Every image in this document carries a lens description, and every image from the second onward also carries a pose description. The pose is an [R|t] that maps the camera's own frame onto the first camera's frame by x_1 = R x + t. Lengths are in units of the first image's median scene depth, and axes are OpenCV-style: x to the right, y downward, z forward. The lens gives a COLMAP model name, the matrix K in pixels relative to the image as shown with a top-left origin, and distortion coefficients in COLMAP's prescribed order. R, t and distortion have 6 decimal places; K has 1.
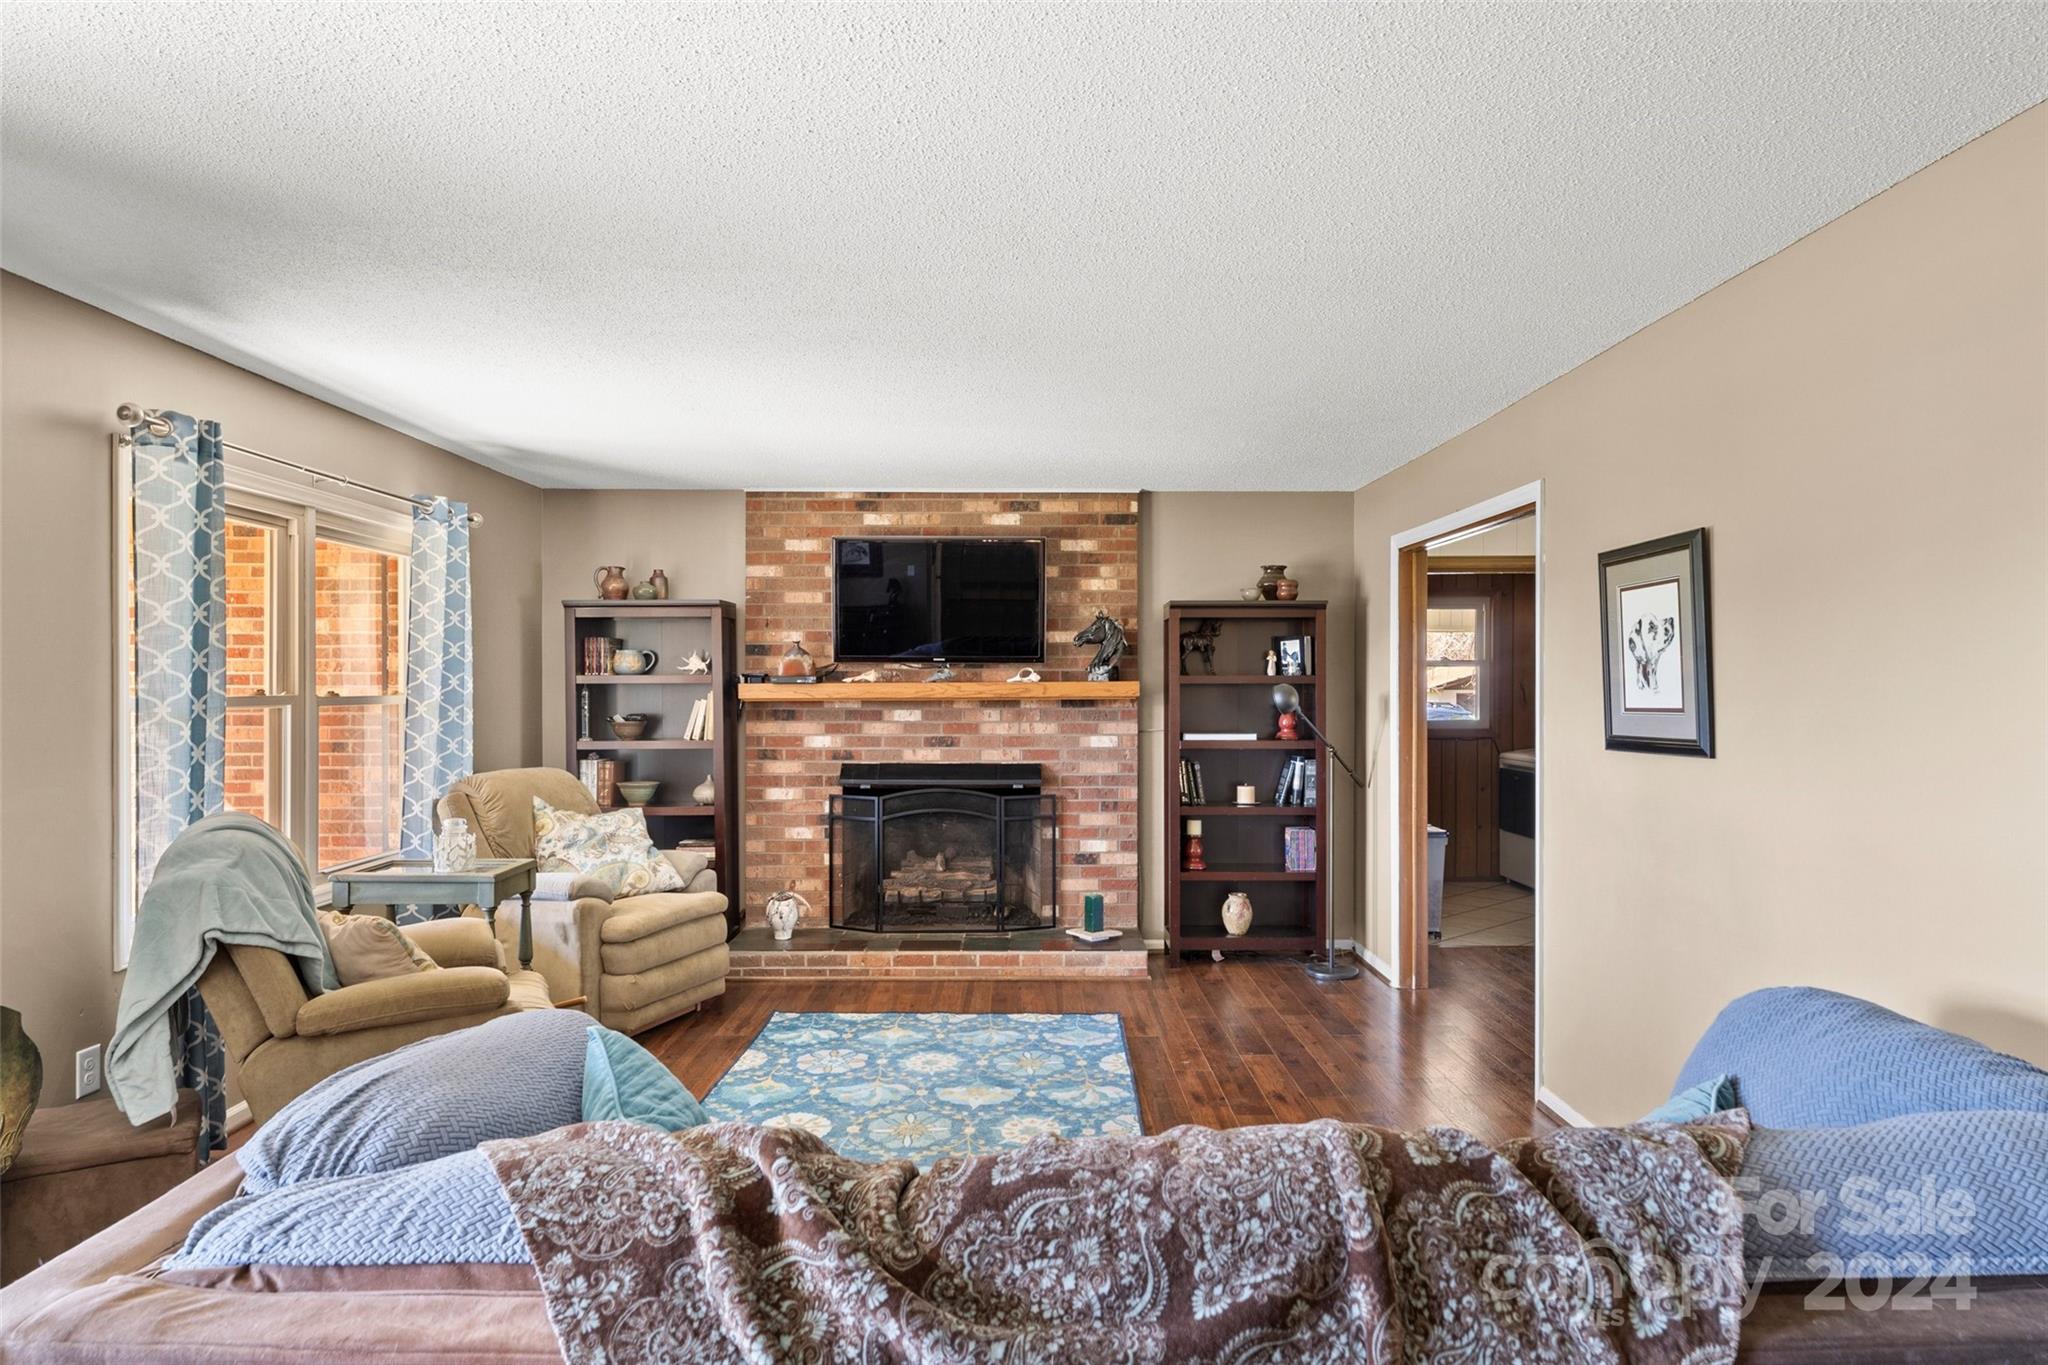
lens RADIAL K [[1270.0, 0, 1024.0], [0, 1270.0, 682.5], [0, 0, 1]] dist [0.000585, 0.000060]
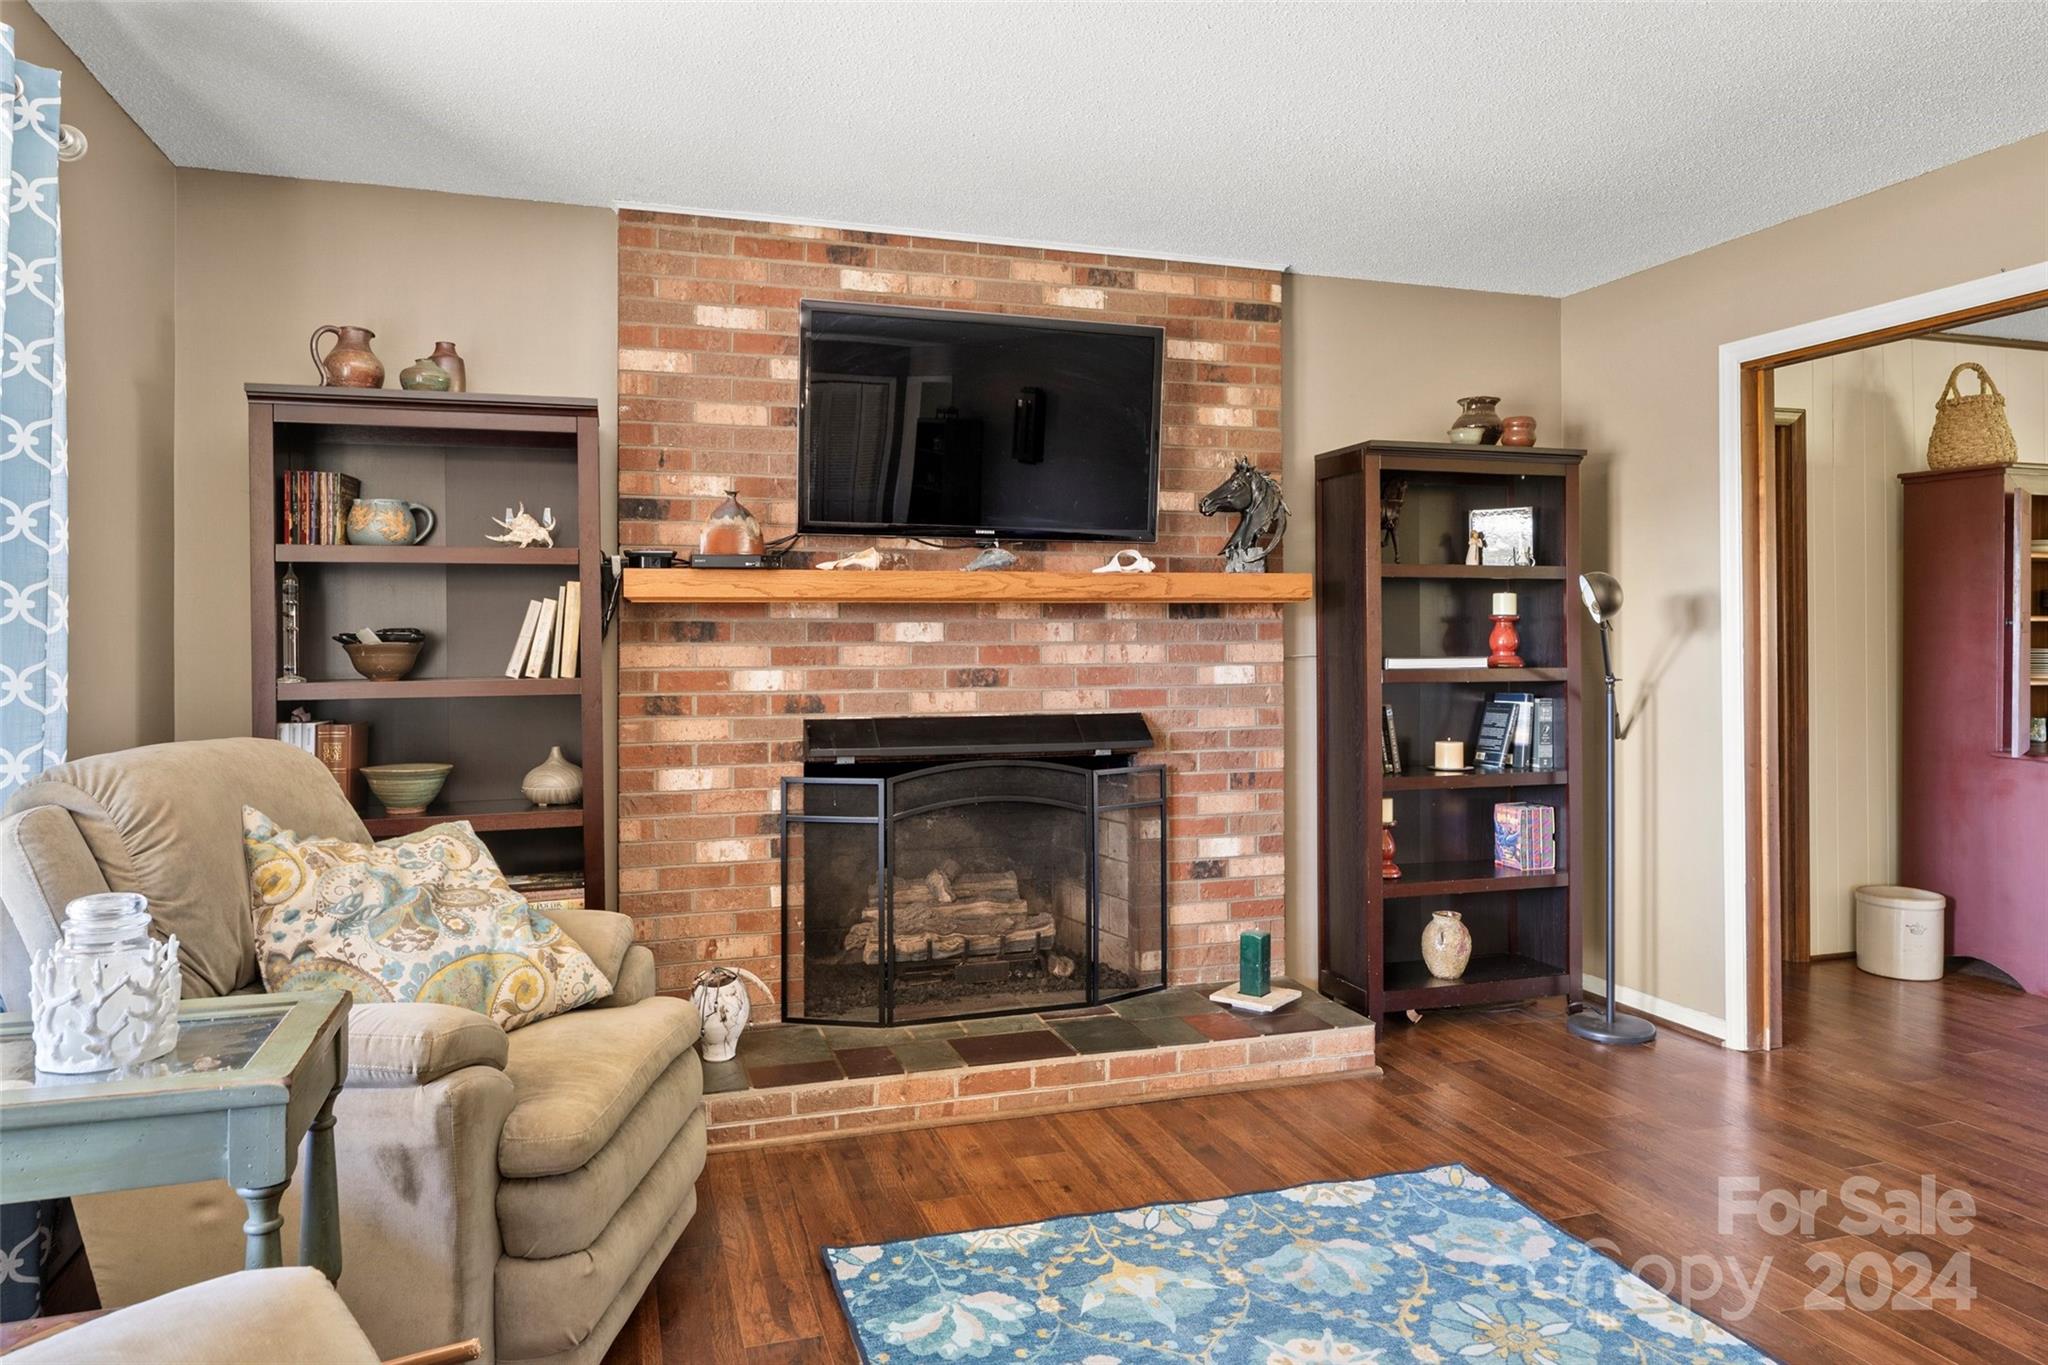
lens RADIAL K [[1343.5, 0, 1025.8], [0, 1343.5, 628.0], [0, 0, 1]] dist [0.004143, -0.000283]
pose [[0.951847, -0.000012, 0.306574, -0.229716], [0.003205, 0.999946, -0.009911, 0.030189], [-0.306558, 0.010417, 0.951795, 0.418230]]
